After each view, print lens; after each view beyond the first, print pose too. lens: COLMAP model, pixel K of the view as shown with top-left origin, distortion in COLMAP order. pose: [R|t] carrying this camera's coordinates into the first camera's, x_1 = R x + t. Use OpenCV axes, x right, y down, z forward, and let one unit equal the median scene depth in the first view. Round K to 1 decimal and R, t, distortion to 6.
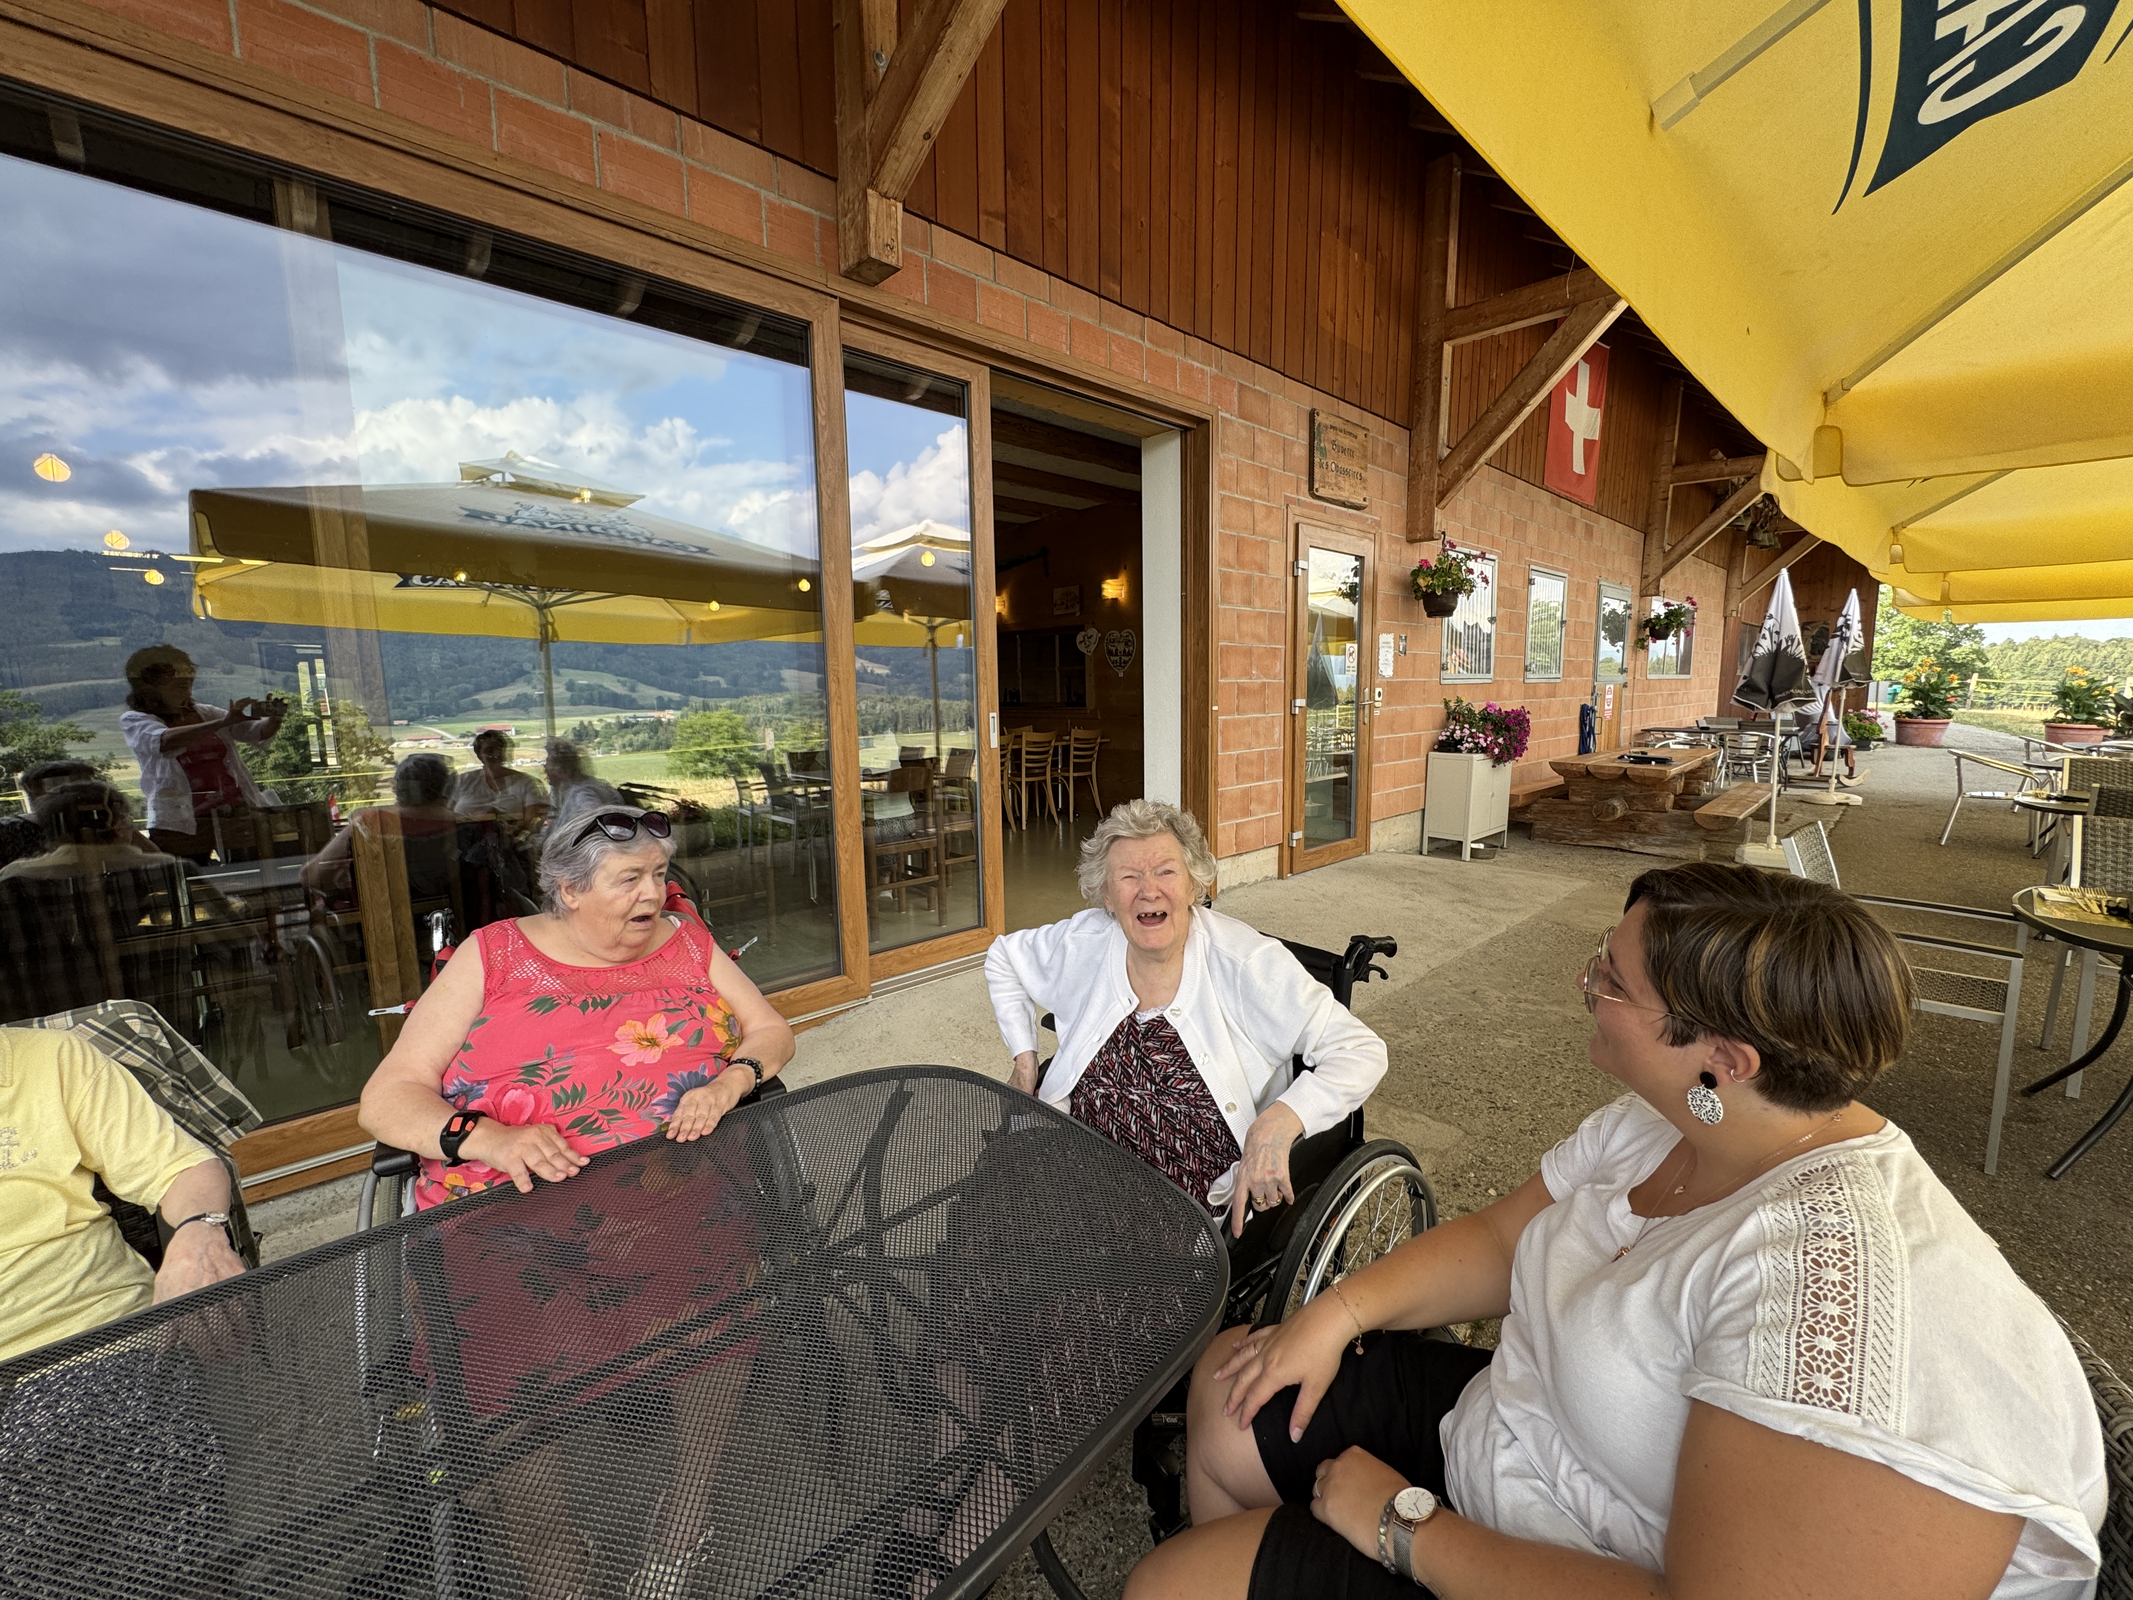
lens RADIAL K [[850.0, 0, 1066.6], [0, 850.0, 797.0], [0, 0, 1]] dist [0.000116, 0.000006]
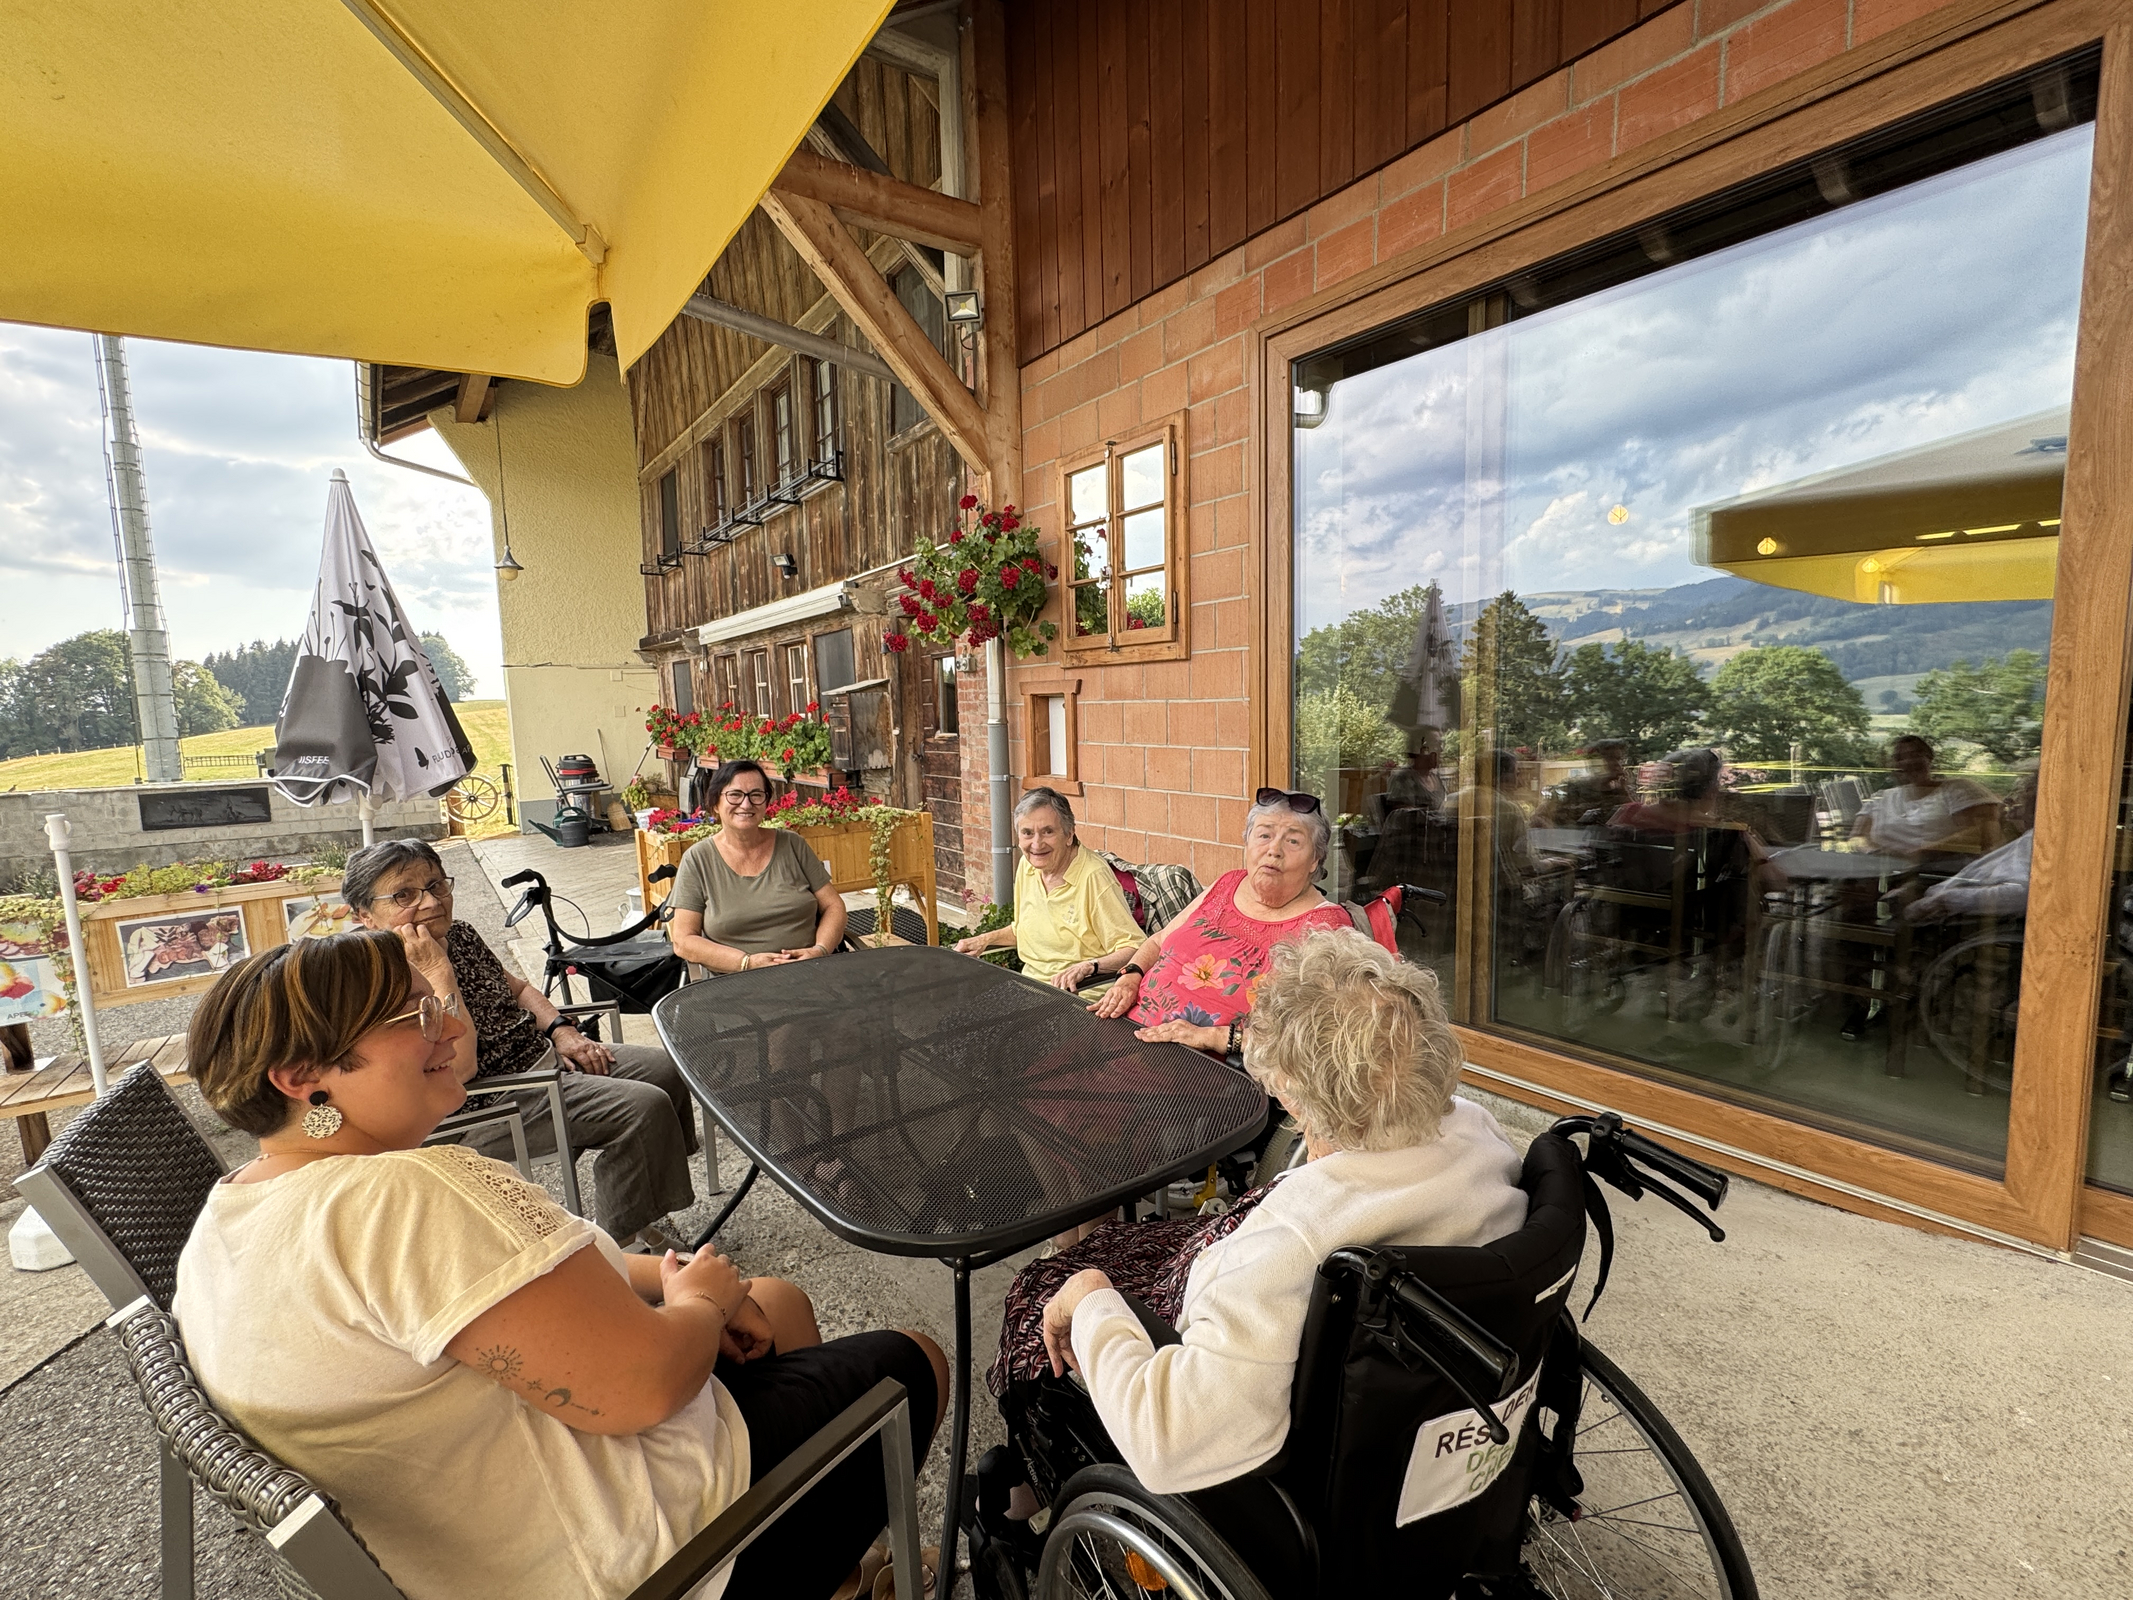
lens RADIAL K [[940.0, 0, 1063.3], [0, 940.0, 805.1], [0, 0, 1]] dist [0.000215, -0.000590]
pose [[-0.134033, 0.122656, -0.983357, 0.289011], [-0.100887, 0.985466, 0.136670, -0.046518], [0.985828, 0.117526, -0.119710, 0.284253]]
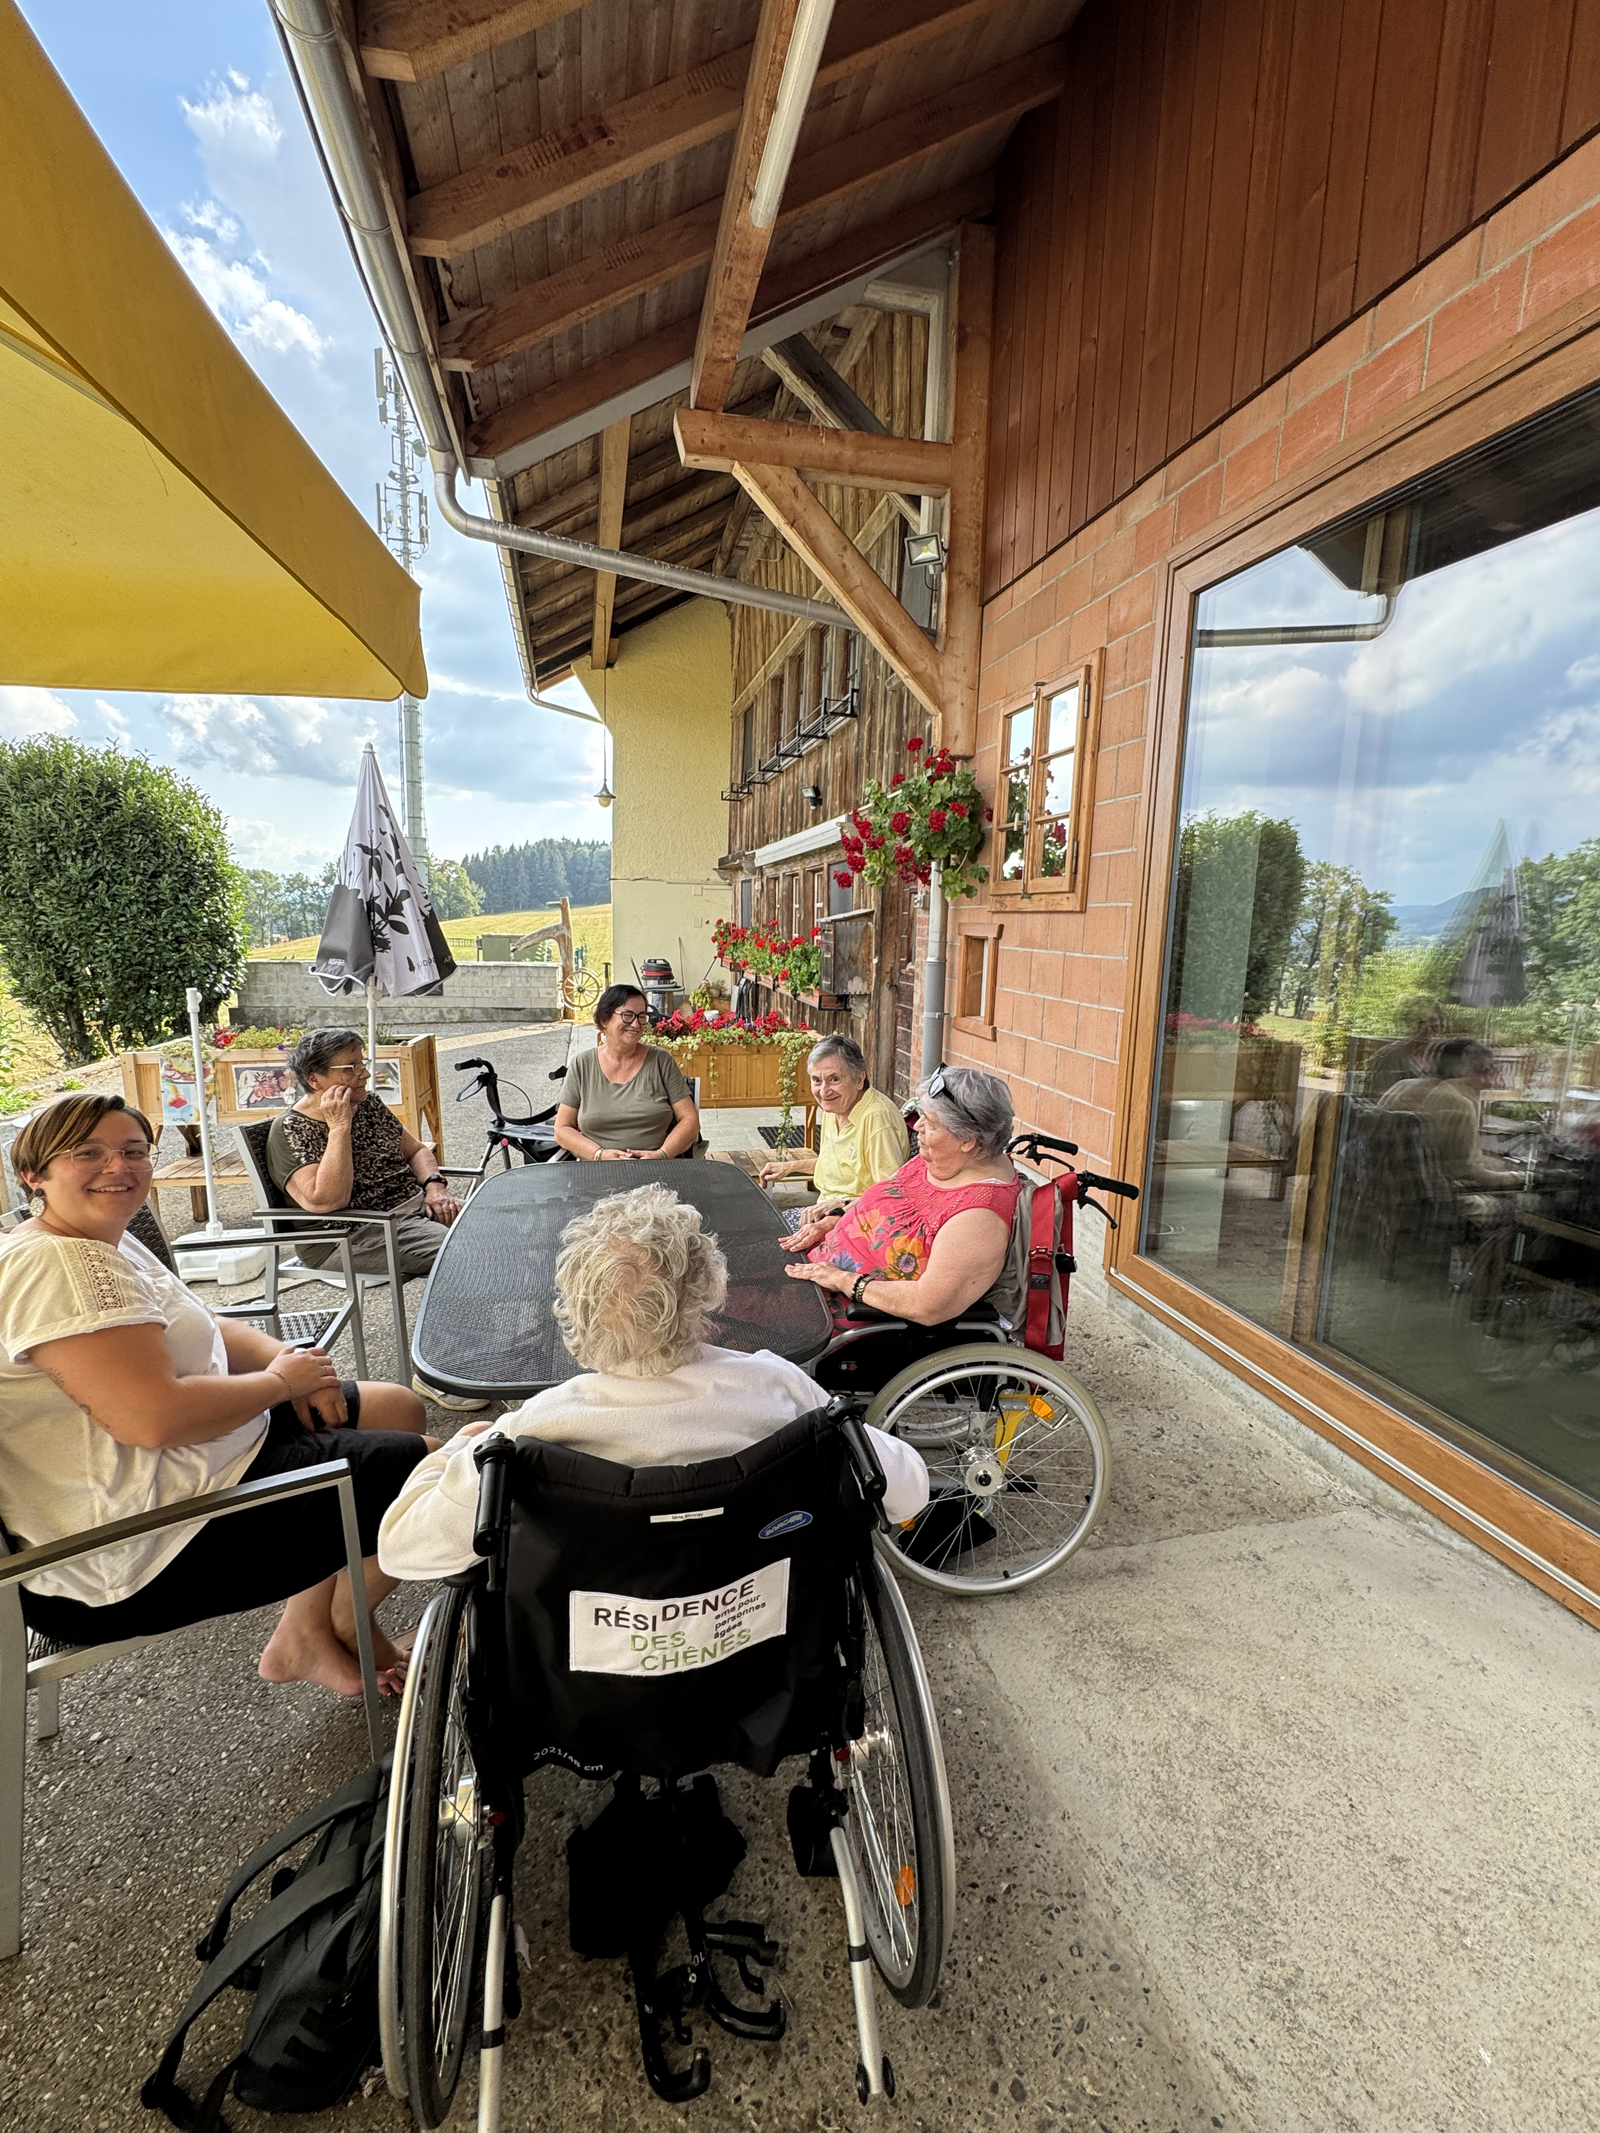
lens RADIAL K [[940.1, 0, 800.0], [0, 940.1, 1066.5], [0, 0, 1]] dist [-0.000851, 0.000217]
pose [[-0.507402, 0.130885, -0.851711, 0.261367], [-0.131444, 0.965075, 0.226613, -0.094799], [0.851625, 0.226937, -0.472476, 0.486383]]
